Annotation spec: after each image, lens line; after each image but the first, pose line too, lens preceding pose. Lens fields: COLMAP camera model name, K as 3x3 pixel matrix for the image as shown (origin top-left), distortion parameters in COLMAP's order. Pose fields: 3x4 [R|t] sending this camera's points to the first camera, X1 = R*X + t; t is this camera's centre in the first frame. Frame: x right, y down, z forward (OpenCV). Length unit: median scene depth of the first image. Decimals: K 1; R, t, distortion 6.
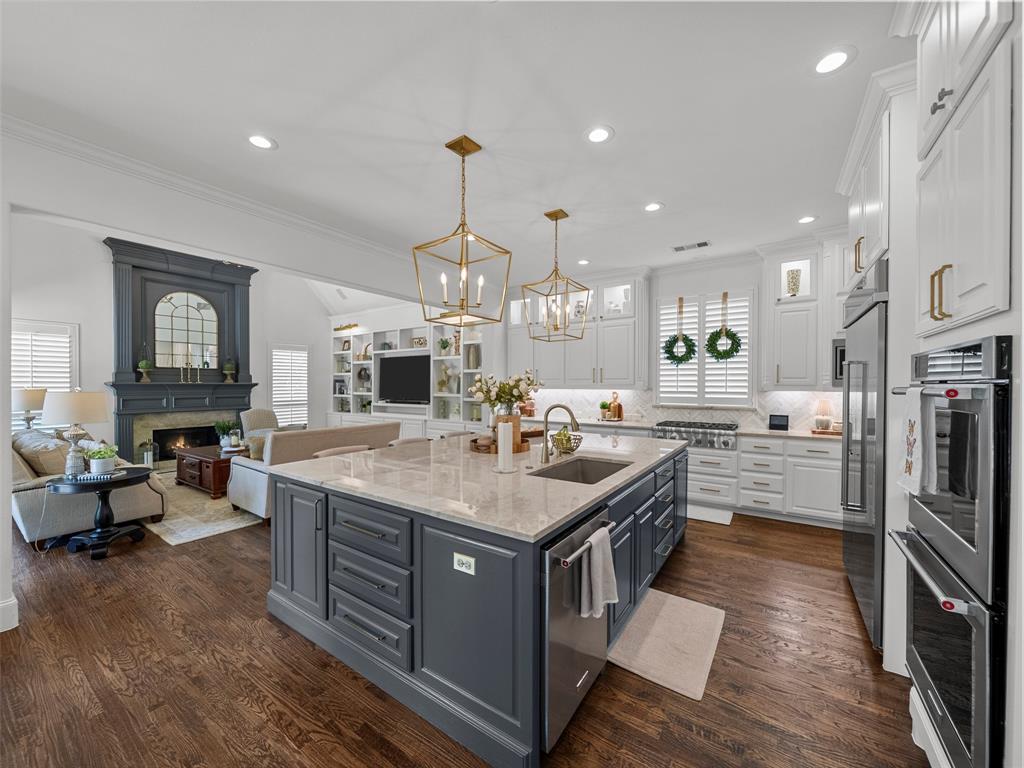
lens RADIAL K [[397.4, 0, 510.2], [0, 397.4, 384.9], [0, 0, 1]] dist [-0.001458, -0.000498]
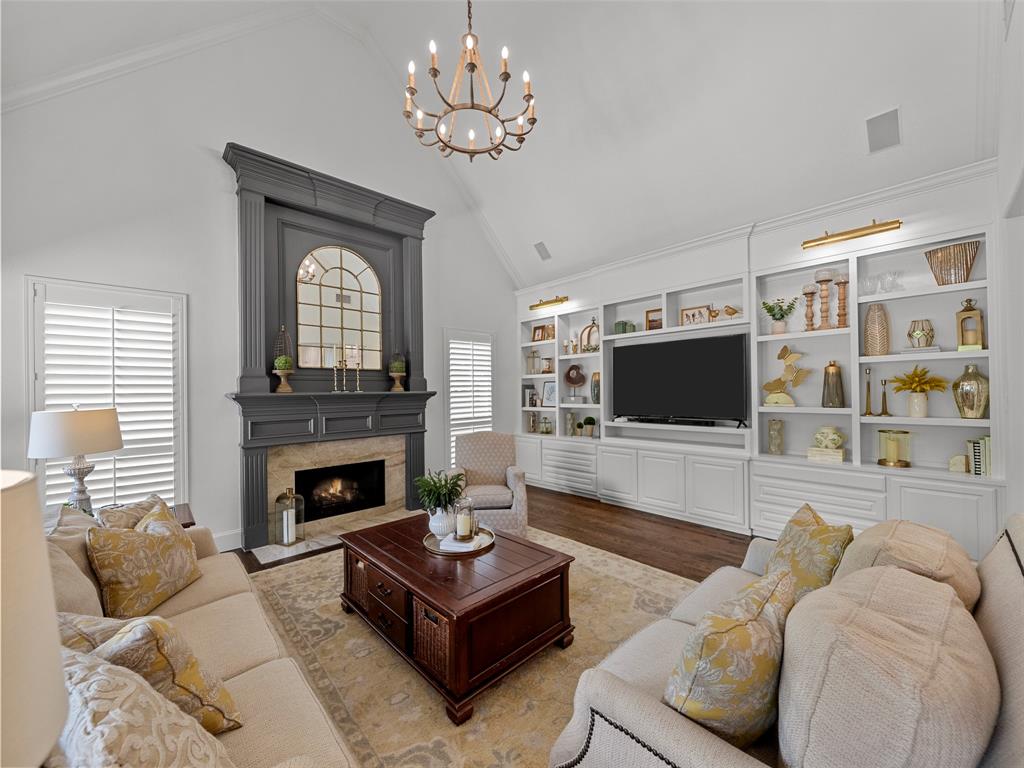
lens RADIAL K [[397.4, 0, 508.4], [0, 397.4, 384.7], [0, 0, 1]] dist [-0.001458, -0.000498]
pose [[0.975726, -0.017486, -0.218295, -0.528519], [0.014077, 0.999754, -0.017163, -0.004323], [0.218542, 0.013674, 0.975732, 0.563531]]
